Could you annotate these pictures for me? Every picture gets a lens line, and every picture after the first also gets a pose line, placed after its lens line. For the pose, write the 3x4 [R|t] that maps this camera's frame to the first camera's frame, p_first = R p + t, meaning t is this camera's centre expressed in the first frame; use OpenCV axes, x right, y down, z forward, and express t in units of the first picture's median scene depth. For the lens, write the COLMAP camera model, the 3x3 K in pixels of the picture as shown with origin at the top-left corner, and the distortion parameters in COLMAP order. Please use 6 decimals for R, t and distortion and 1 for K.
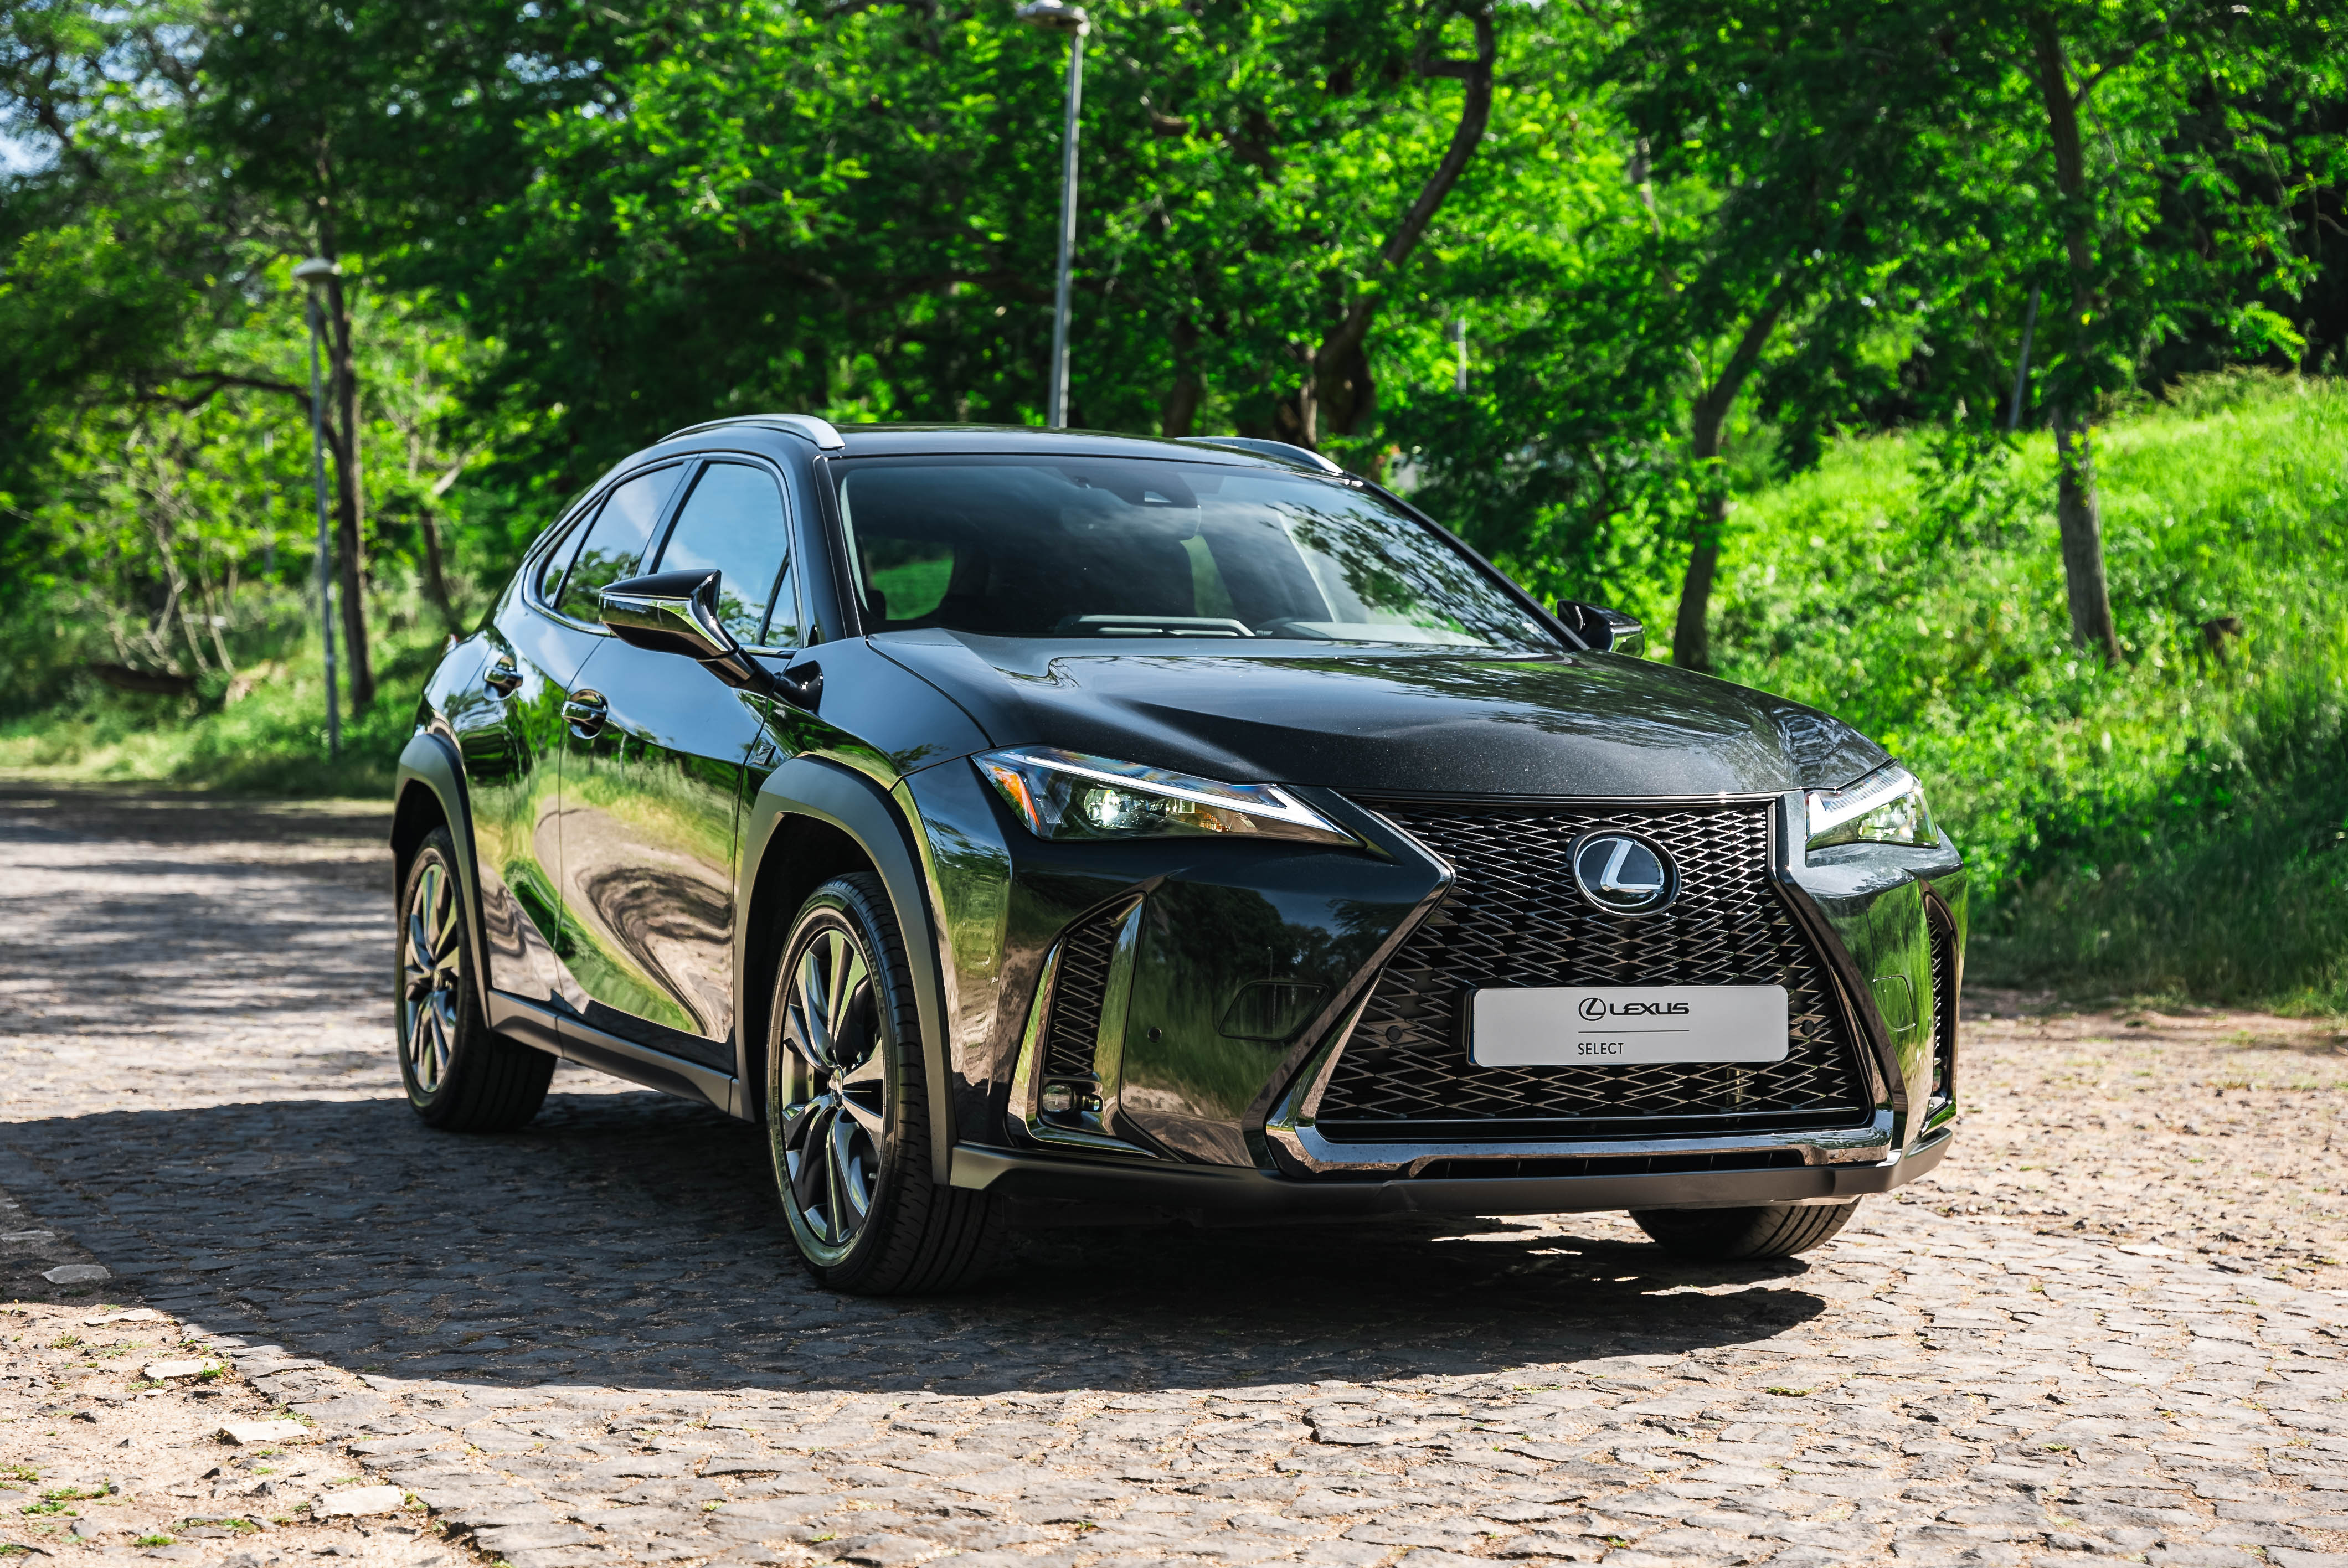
lens RADIAL K [[3967.9, 0, 1171.0], [0, 3967.9, 781.0], [0, 0, 1]] dist [0.109607, 0.000000]
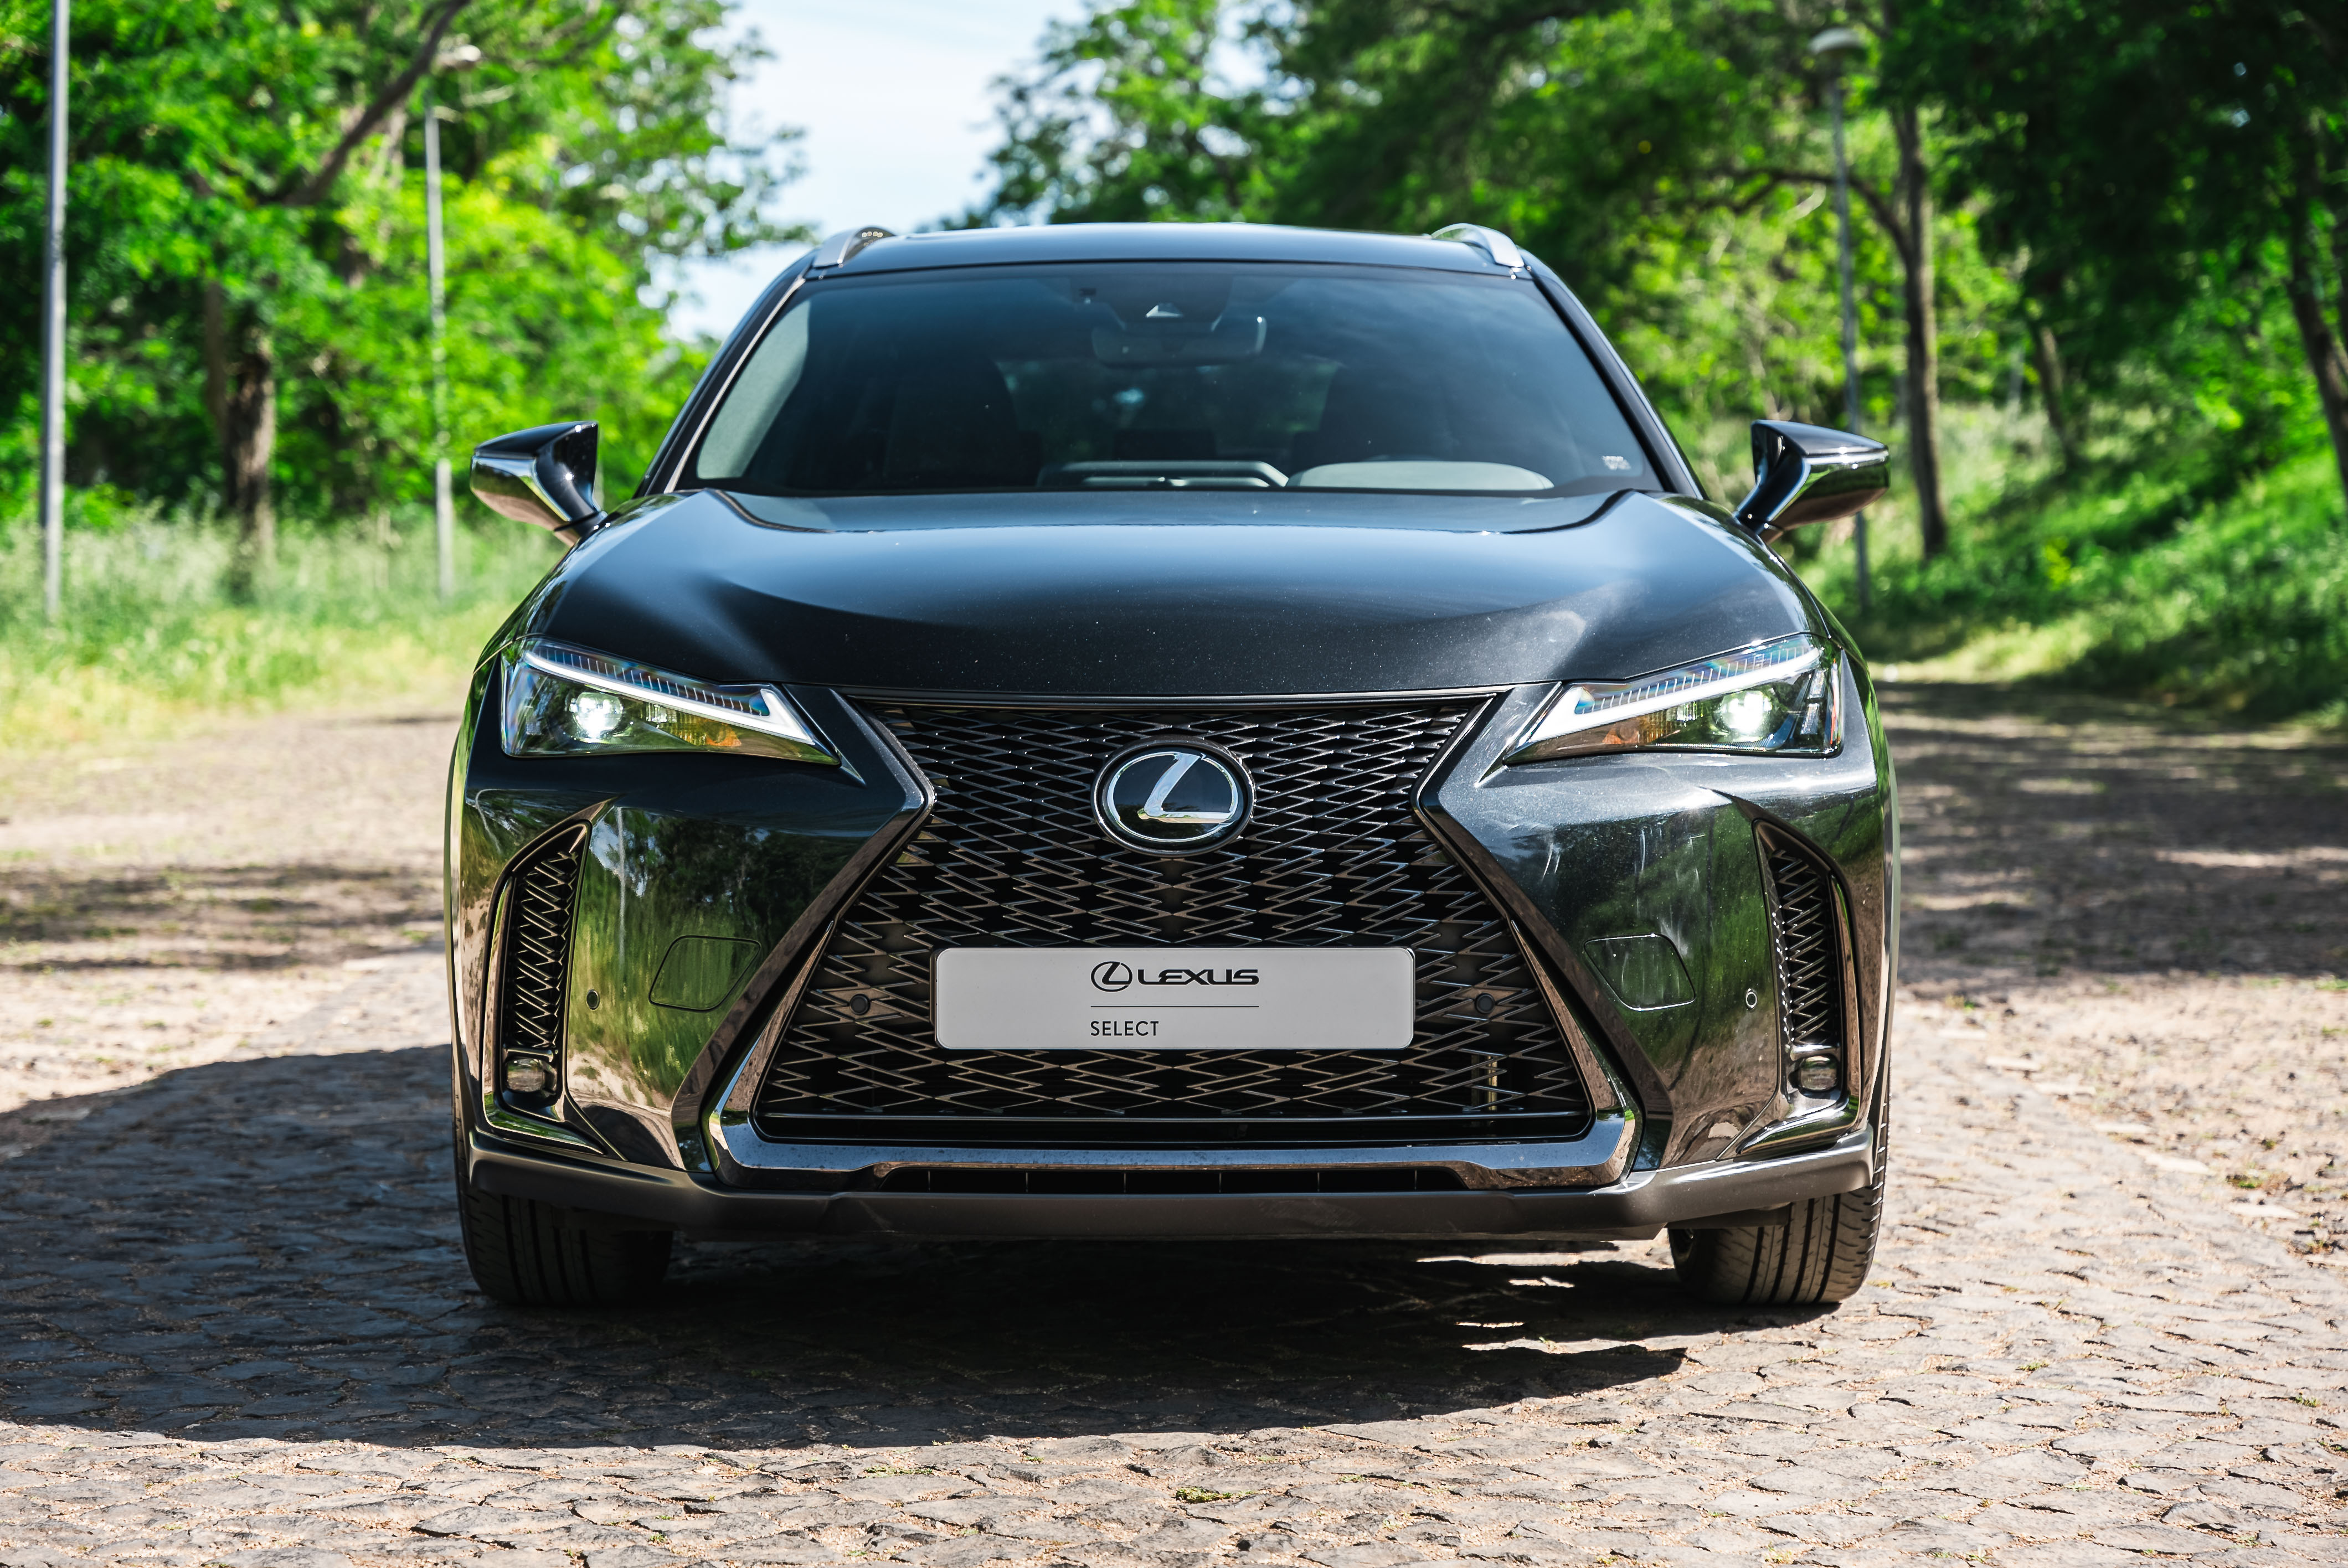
lens RADIAL K [[4668.1, 0, 1165.1], [0, 4668.1, 786.2], [0, 0, 1]] dist [0.111929, 0.000000]
pose [[0.909885, -0.000647, -0.414861, 0.482497], [0.014311, 0.999453, 0.029829, -0.005651], [0.414614, -0.033078, 0.909396, 0.188616]]
